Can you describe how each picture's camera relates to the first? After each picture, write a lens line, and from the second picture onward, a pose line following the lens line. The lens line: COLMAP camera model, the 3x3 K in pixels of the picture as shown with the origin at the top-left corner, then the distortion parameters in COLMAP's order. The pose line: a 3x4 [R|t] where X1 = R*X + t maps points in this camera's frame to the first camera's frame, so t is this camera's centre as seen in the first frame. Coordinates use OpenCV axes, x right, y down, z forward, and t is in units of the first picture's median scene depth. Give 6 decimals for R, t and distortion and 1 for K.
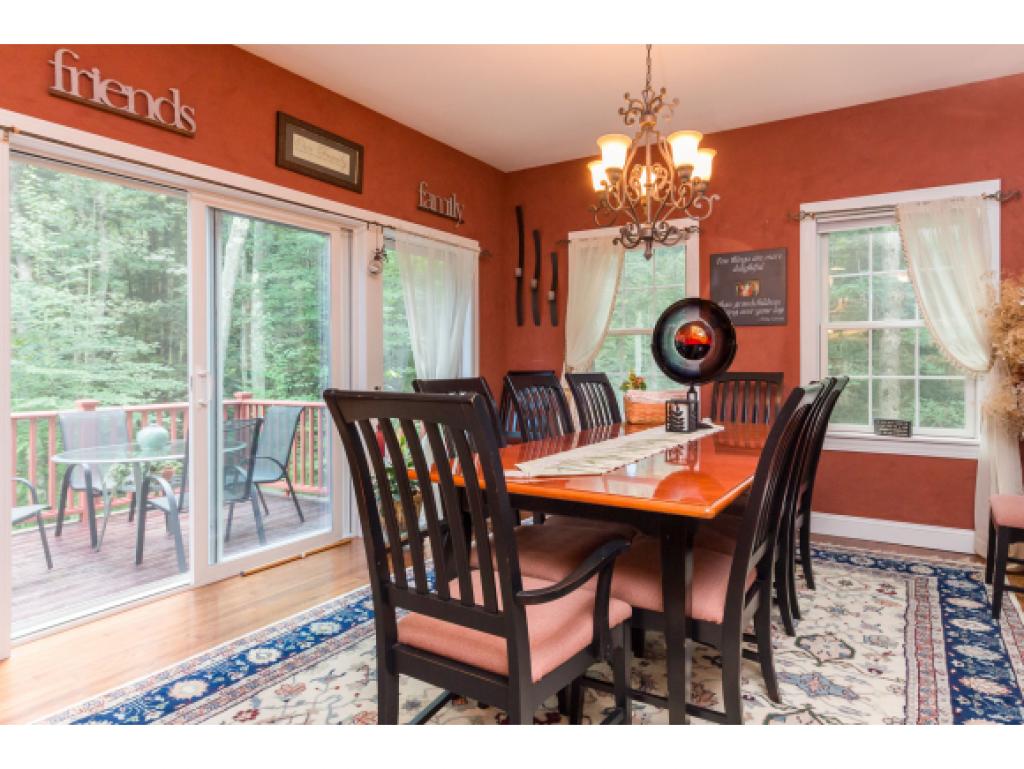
lens RADIAL K [[637.8, 0, 516.0], [0, 637.8, 376.9], [0, 0, 1]] dist [0.005110, 0.005263]
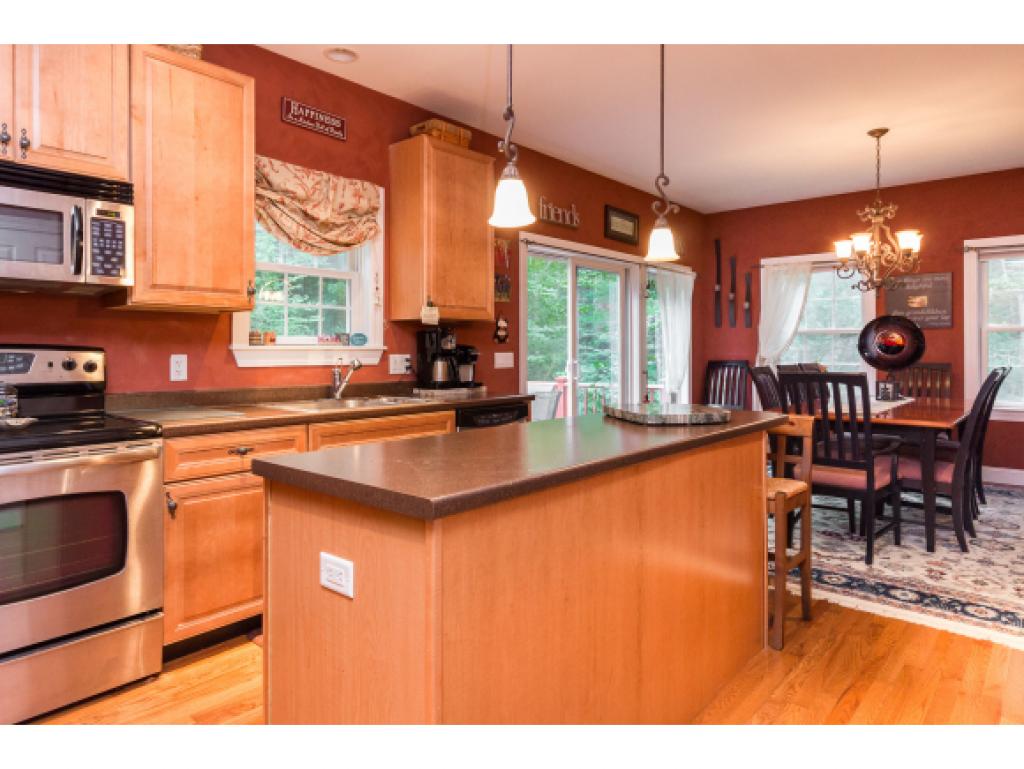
lens RADIAL K [[635.0, 0, 445.3], [0, 635.0, 358.5], [0, 0, 1]] dist [0.004475, 0.002224]
pose [[0.978127, 0.001582, -0.208003, -0.355056], [-0.002755, 0.999982, -0.005351, -0.005732], [0.207991, 0.005807, 0.978114, -0.564119]]
